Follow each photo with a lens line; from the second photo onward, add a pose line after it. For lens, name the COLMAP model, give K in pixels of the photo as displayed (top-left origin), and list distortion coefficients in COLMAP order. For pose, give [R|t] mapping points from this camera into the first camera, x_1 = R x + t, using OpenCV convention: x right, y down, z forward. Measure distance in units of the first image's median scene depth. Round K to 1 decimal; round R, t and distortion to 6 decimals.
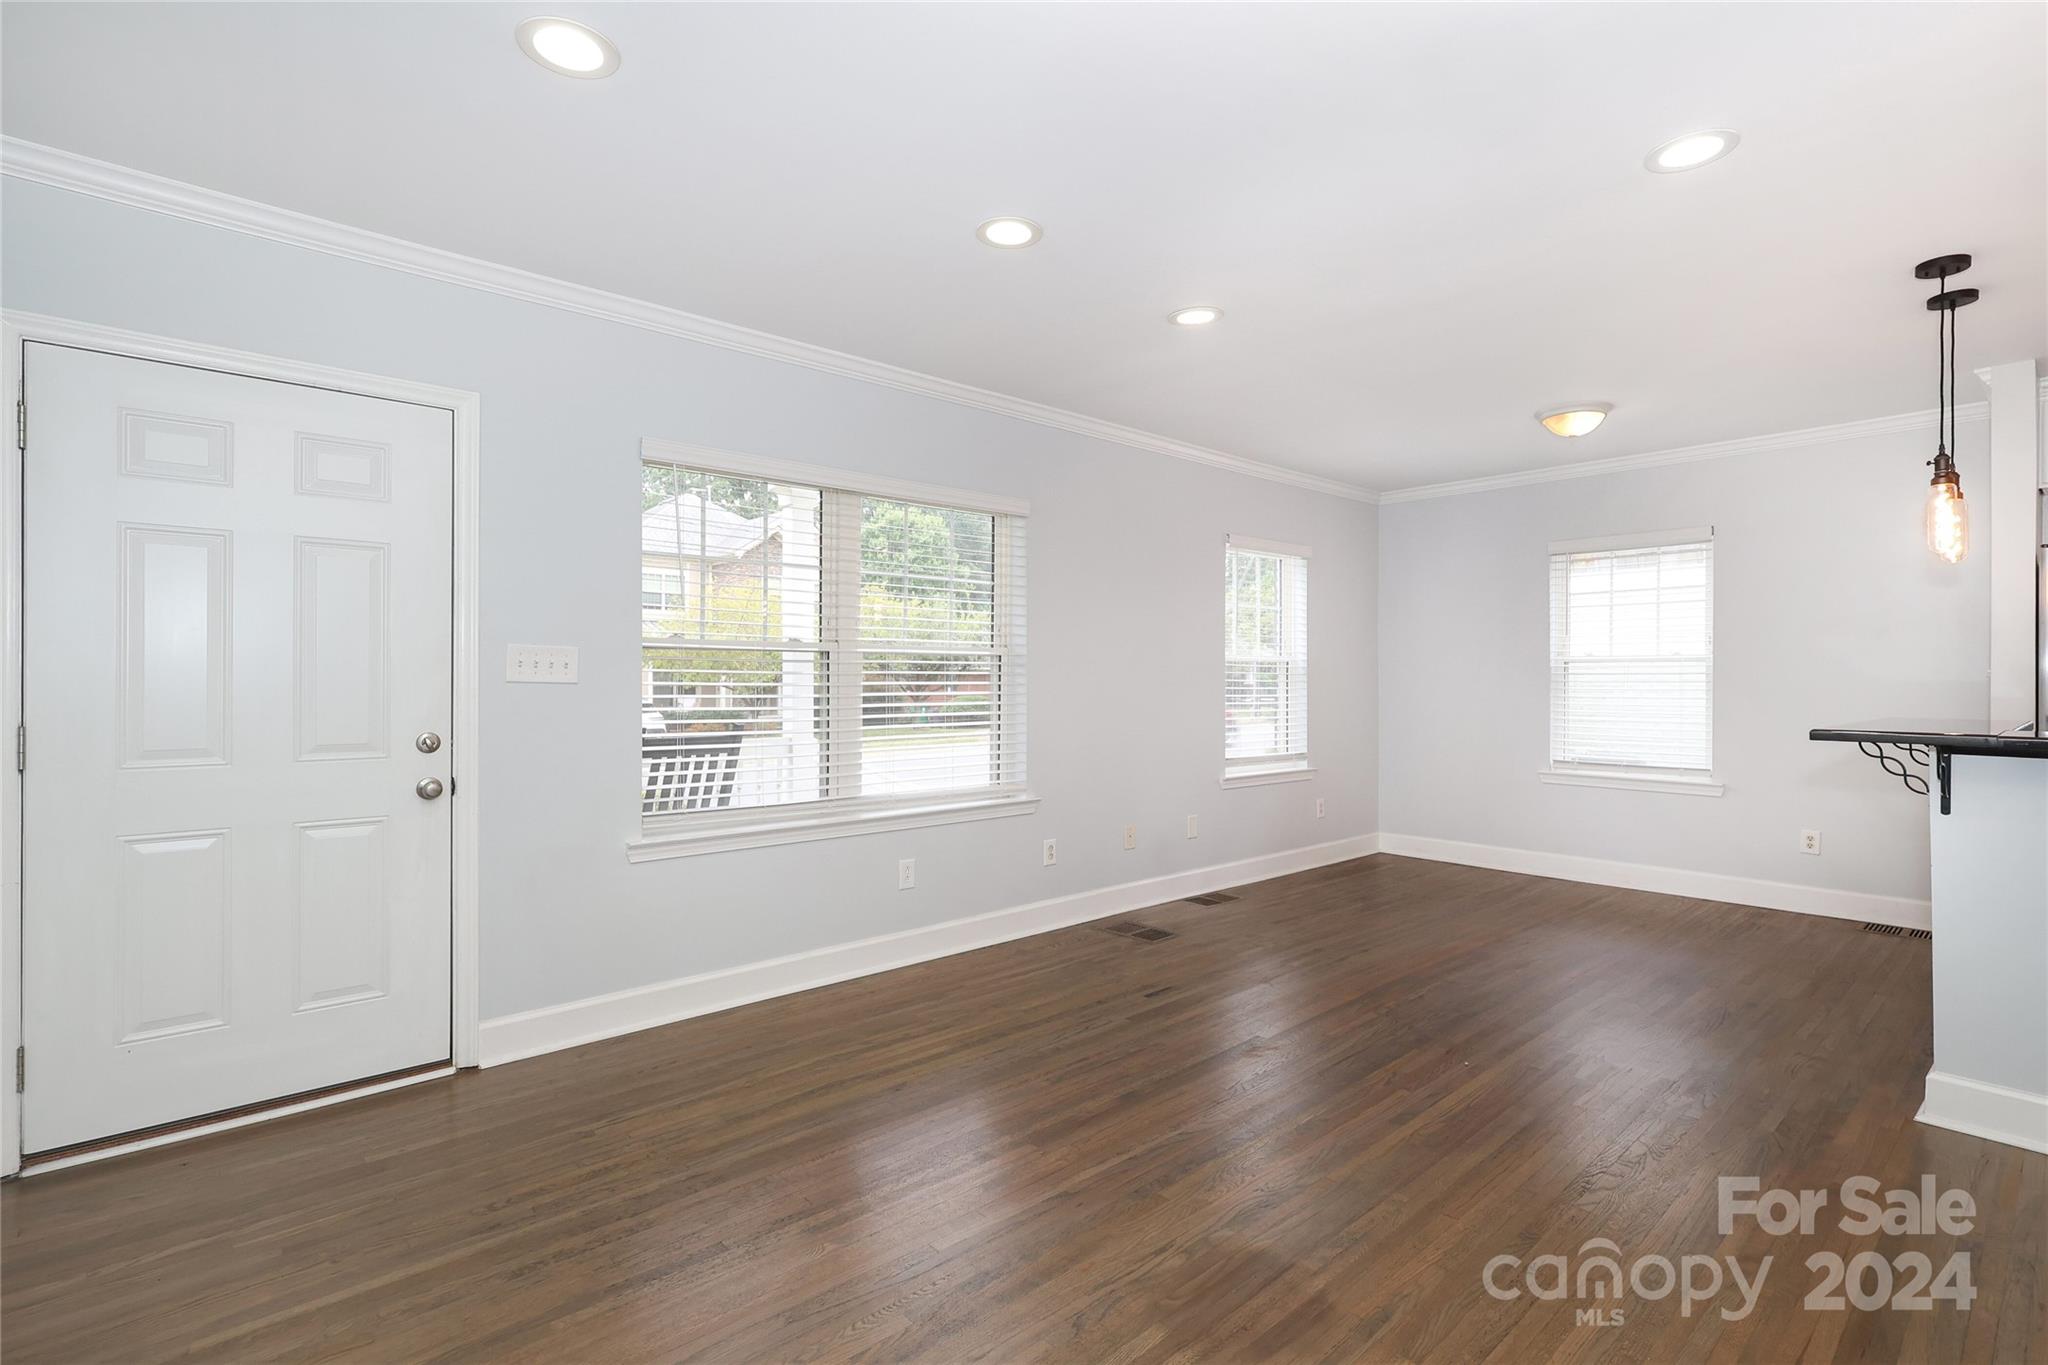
lens RADIAL K [[959.8, 0, 1026.4], [0, 959.8, 668.1], [0, 0, 1]] dist [0.001570, 0.000641]
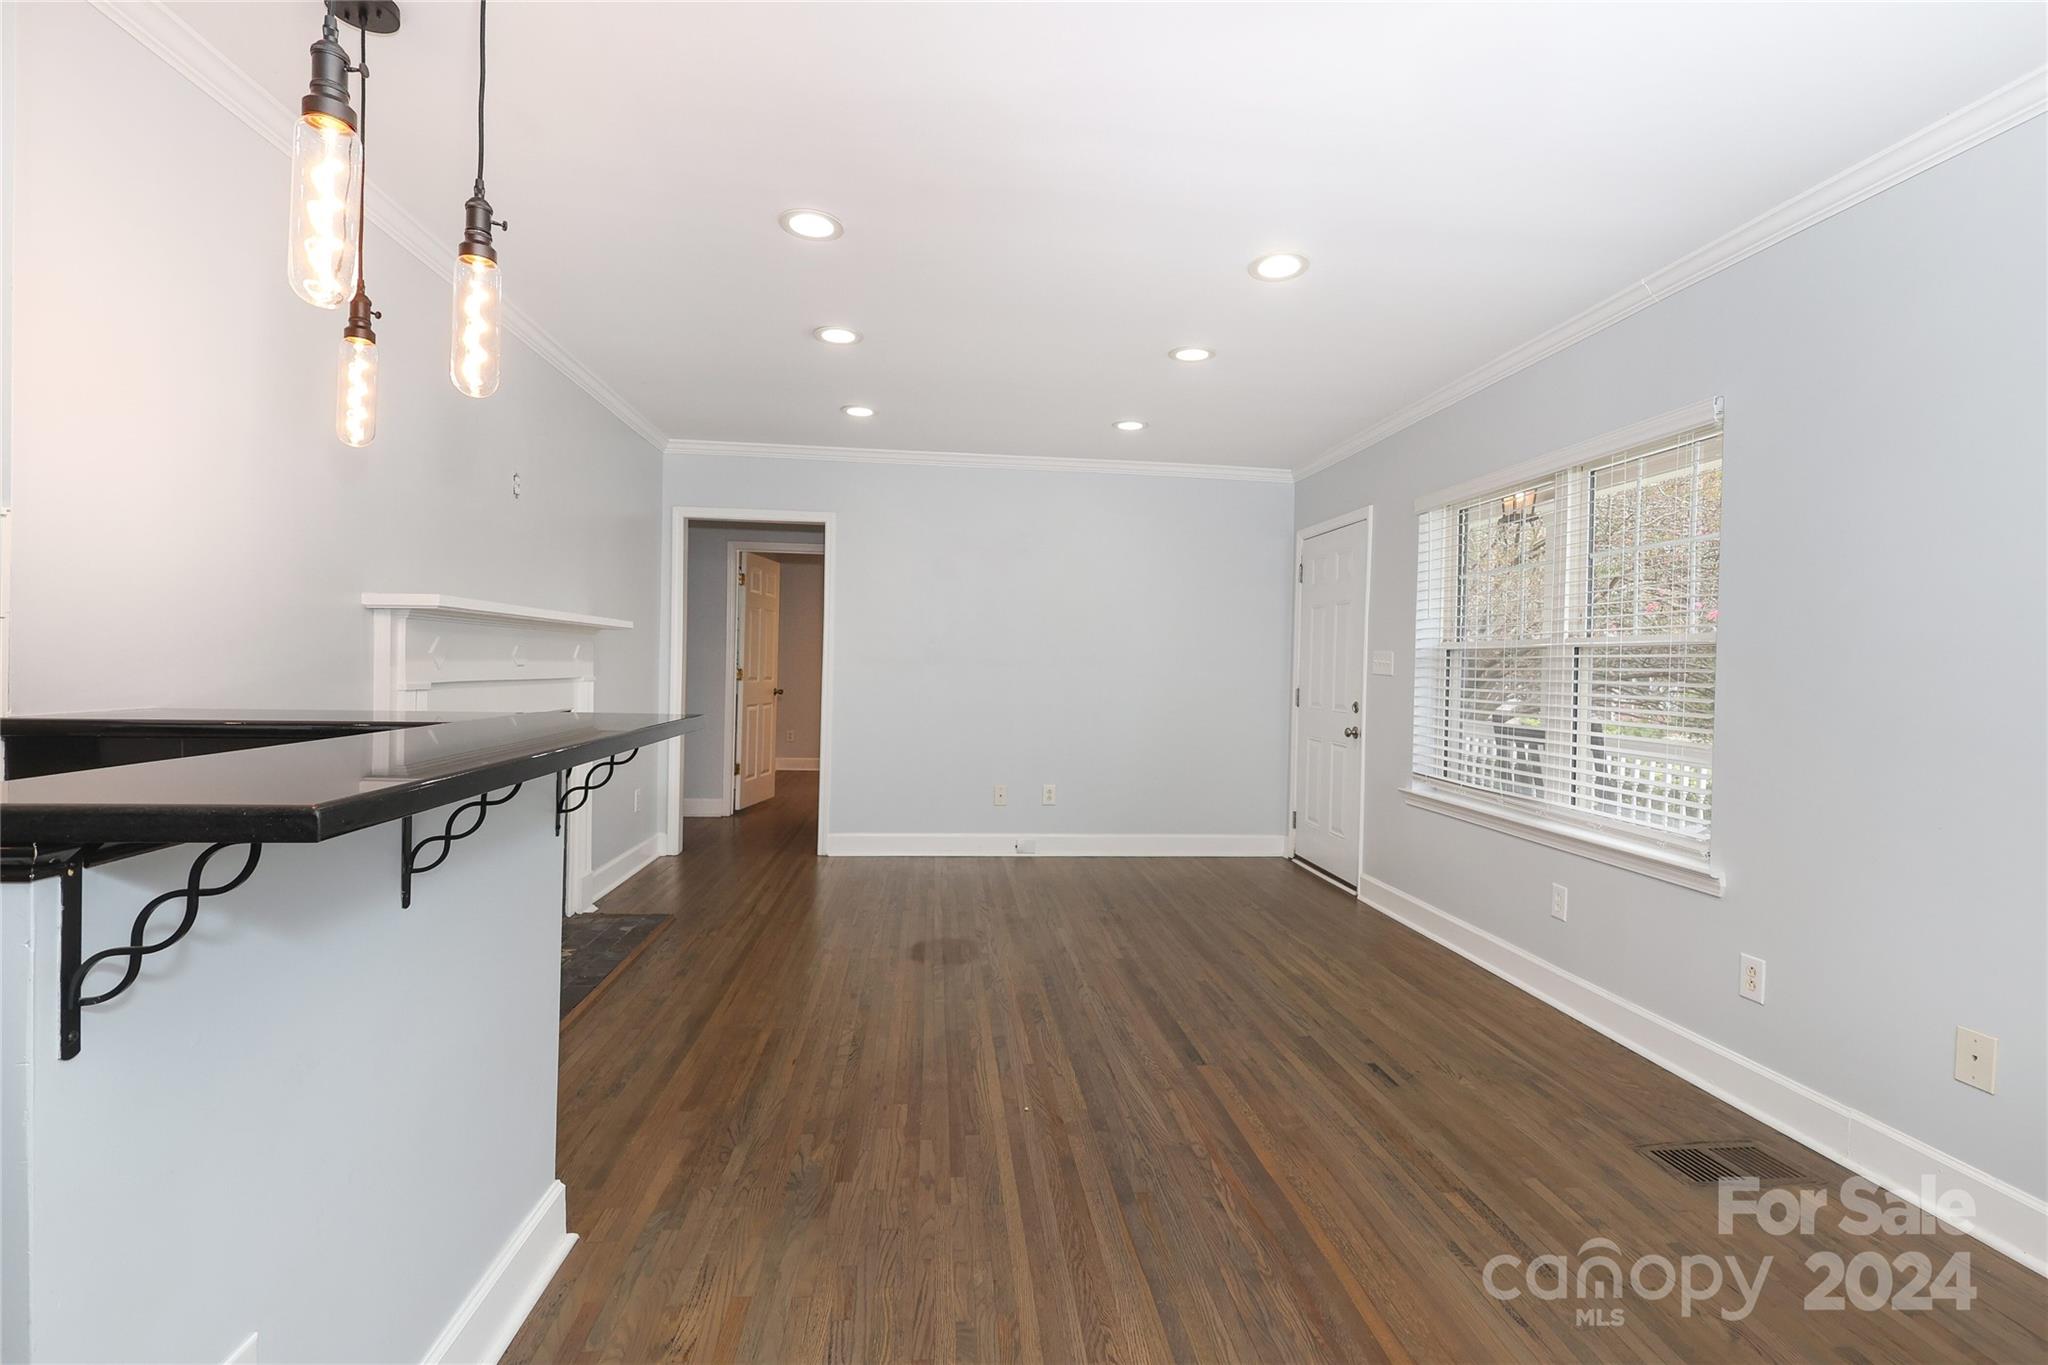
lens RADIAL K [[946.1, 0, 1038.3], [0, 946.1, 675.5], [0, 0, 1]] dist [-0.001404, 0.000160]
pose [[-0.580407, -0.008077, -0.814287, 1.098324], [-0.017412, 0.999845, 0.002493, 0.018112], [0.814141, 0.015625, -0.580457, 1.431459]]
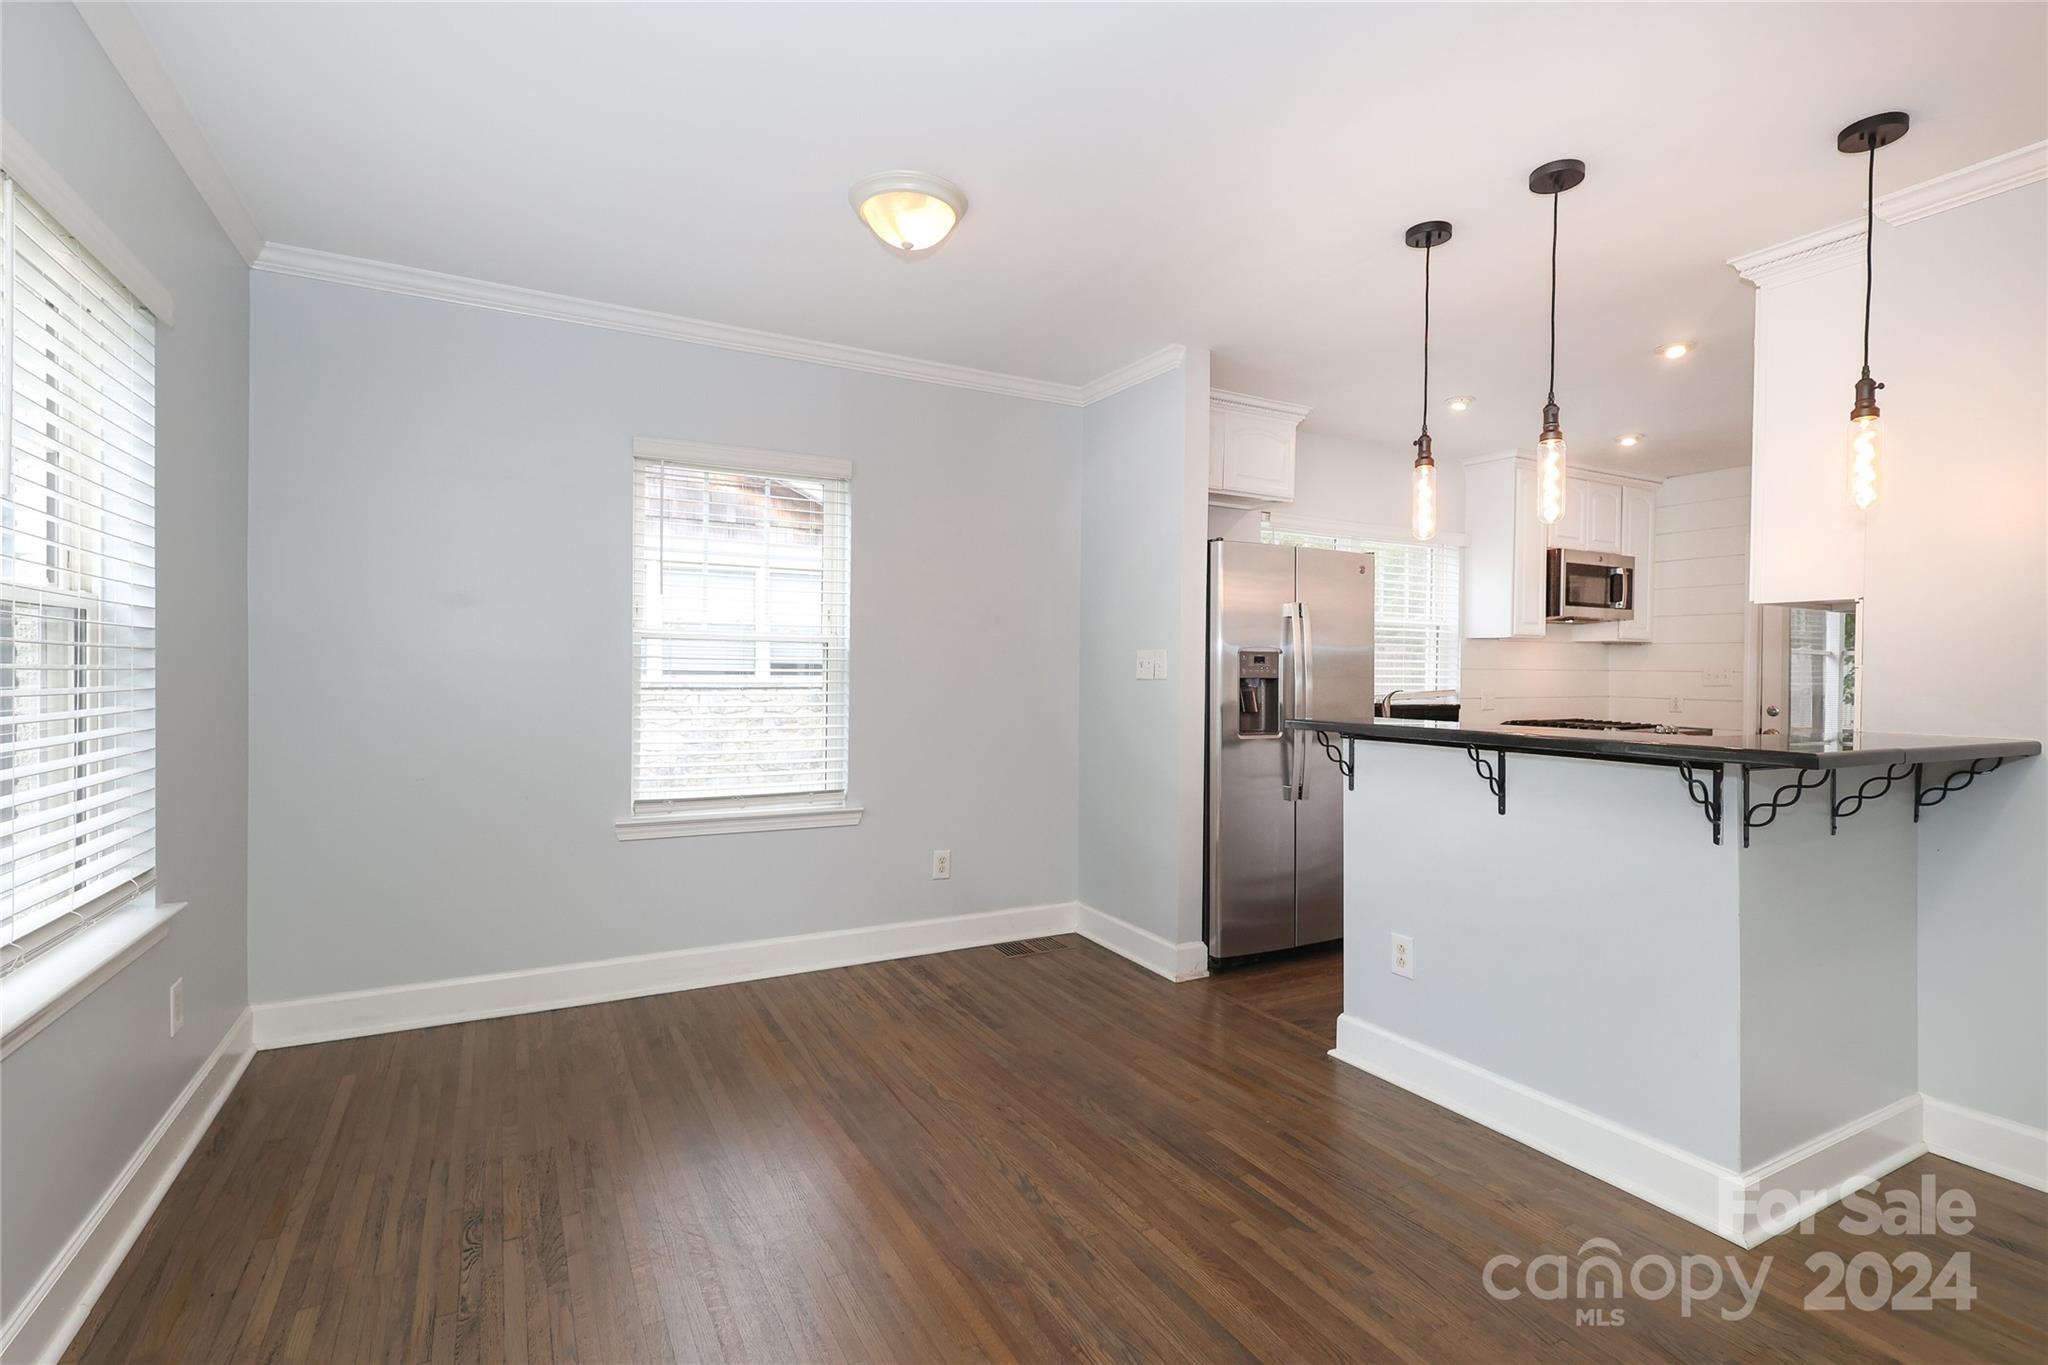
lens RADIAL K [[946.8, 0, 1027.2], [0, 946.8, 679.5], [0, 0, 1]] dist [-0.002031, 0.000295]
pose [[0.227505, -0.012206, 0.973700, 0.073145], [-0.022253, 0.999595, 0.017730, 0.008983], [-0.973523, -0.025701, 0.227142, 1.186054]]
